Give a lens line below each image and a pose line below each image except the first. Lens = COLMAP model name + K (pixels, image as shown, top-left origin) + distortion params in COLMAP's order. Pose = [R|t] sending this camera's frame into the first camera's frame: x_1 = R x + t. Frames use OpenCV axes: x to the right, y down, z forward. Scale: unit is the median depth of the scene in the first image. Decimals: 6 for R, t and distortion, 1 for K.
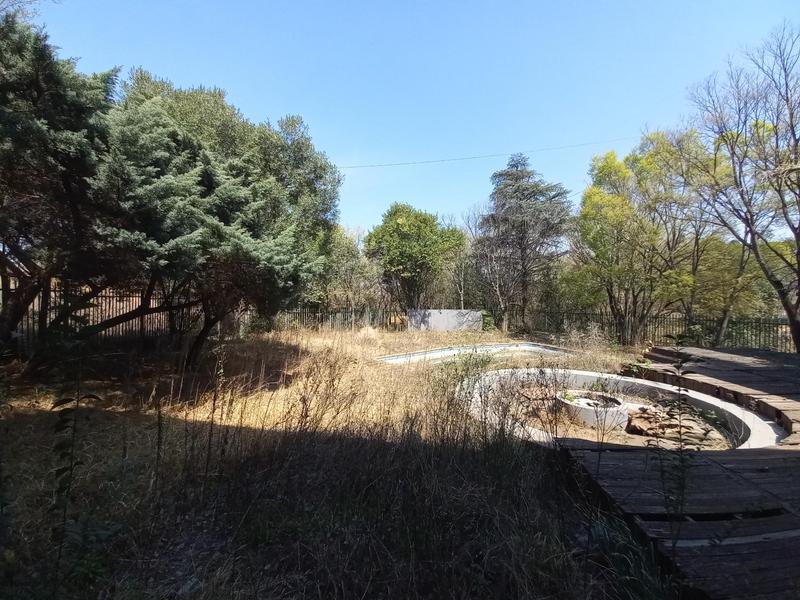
lens RADIAL K [[310.2, 0, 401.5], [0, 310.2, 298.2], [0, 0, 1]] dist [0.020045, -0.017964]
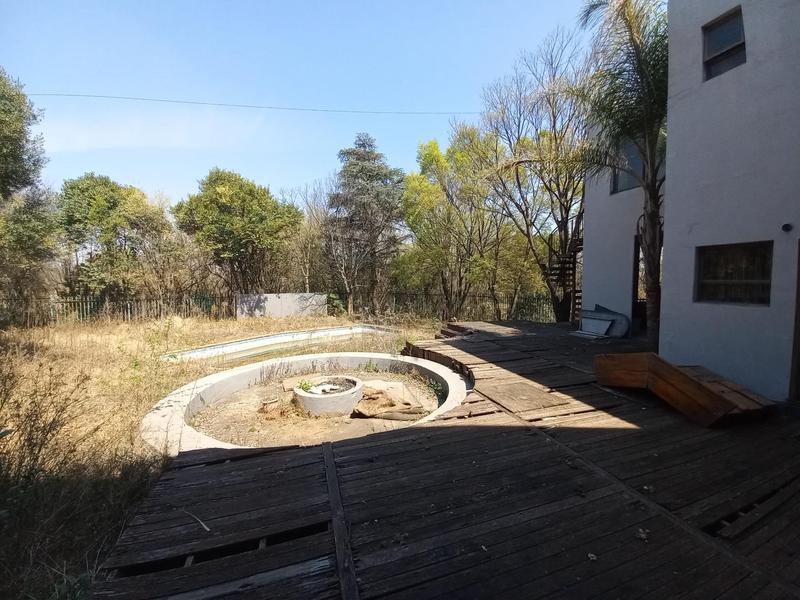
lens RADIAL K [[310.2, 0, 401.5], [0, 310.2, 298.2], [0, 0, 1]] dist [0.020045, -0.017964]
pose [[0.938640, -0.028636, 0.343707, 0.153343], [0.010057, 0.998396, 0.055716, 0.002345], [-0.344751, -0.048841, 0.937423, 0.015247]]
